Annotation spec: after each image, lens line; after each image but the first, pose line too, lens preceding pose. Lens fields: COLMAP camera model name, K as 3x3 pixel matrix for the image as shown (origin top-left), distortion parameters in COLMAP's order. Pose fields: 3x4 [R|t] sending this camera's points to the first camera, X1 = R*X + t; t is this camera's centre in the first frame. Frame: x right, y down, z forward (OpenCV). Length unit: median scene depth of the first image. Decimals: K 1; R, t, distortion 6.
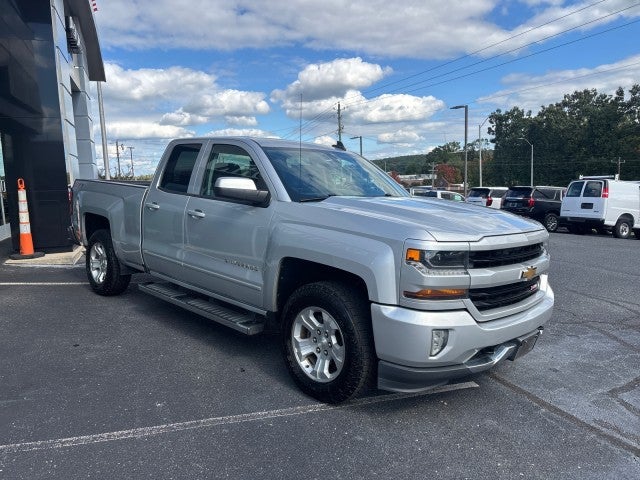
lens RADIAL K [[474.5, 0, 318.1], [0, 474.5, 232.2], [0, 0, 1]] dist [0.052201, -0.059208]
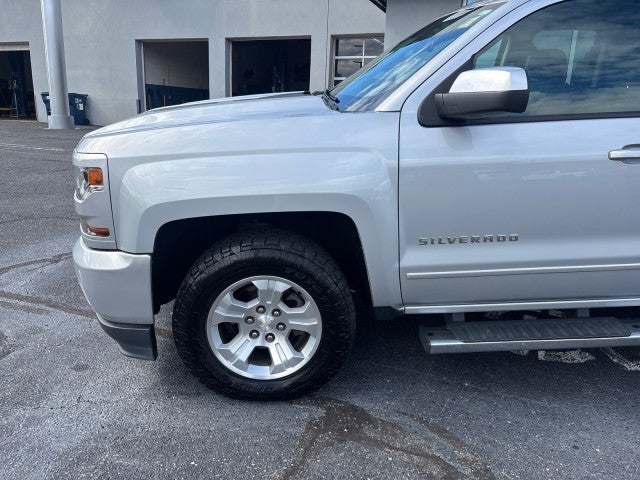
lens RADIAL K [[474.5, 0, 318.1], [0, 474.5, 232.2], [0, 0, 1]] dist [0.052201, -0.059208]
pose [[-0.657004, 0.170852, -0.734272, 0.799407], [-0.112024, 0.941043, 0.319199, -0.135546], [0.745518, 0.291971, -0.599129, 1.732083]]
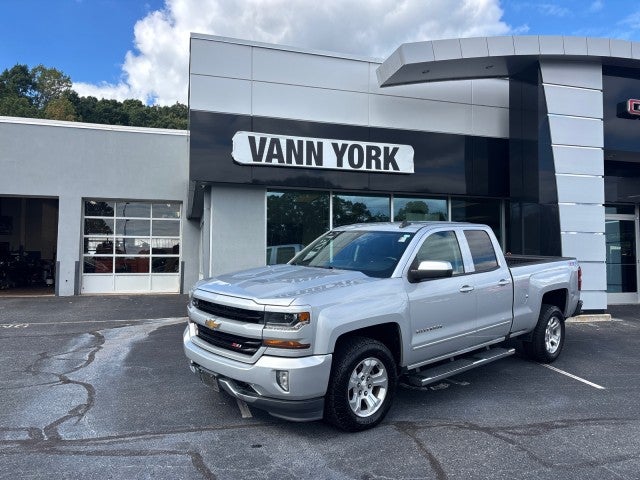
lens RADIAL K [[460.6, 0, 320.0], [0, 460.6, 240.0], [0, 0, 1]] dist [0.020586, -0.006924]
pose [[-0.055817, -0.048183, -0.997278, 1.616266], [-0.117551, 0.992205, -0.041358, -0.124530], [0.991497, 0.114922, -0.061046, 1.257642]]
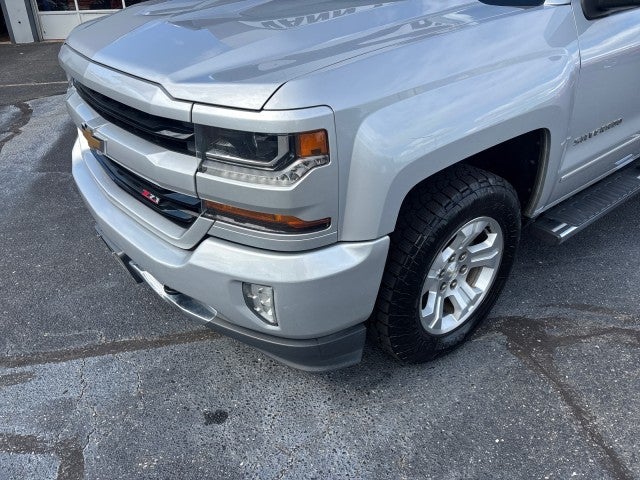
lens RADIAL K [[474.5, 0, 318.1], [0, 474.5, 232.2], [0, 0, 1]] dist [0.052201, -0.059208]
pose [[-0.102898, 0.446386, -0.888905, 0.892024], [-0.096001, 0.885020, 0.455548, -0.091822], [0.990048, 0.132210, -0.048213, 1.207848]]
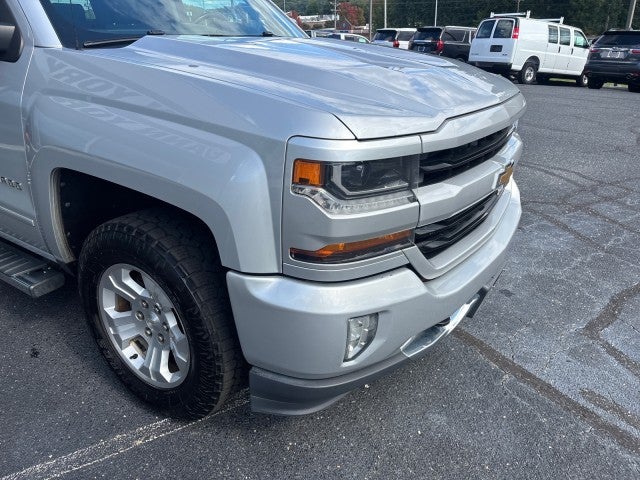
lens RADIAL K [[474.5, 0, 318.1], [0, 474.5, 232.2], [0, 0, 1]] dist [0.052201, -0.059208]
pose [[0.979635, -0.084866, 0.181968, 0.099097], [0.026345, 0.952776, 0.302528, -0.027956], [-0.199049, -0.291573, 0.935609, 0.448104]]
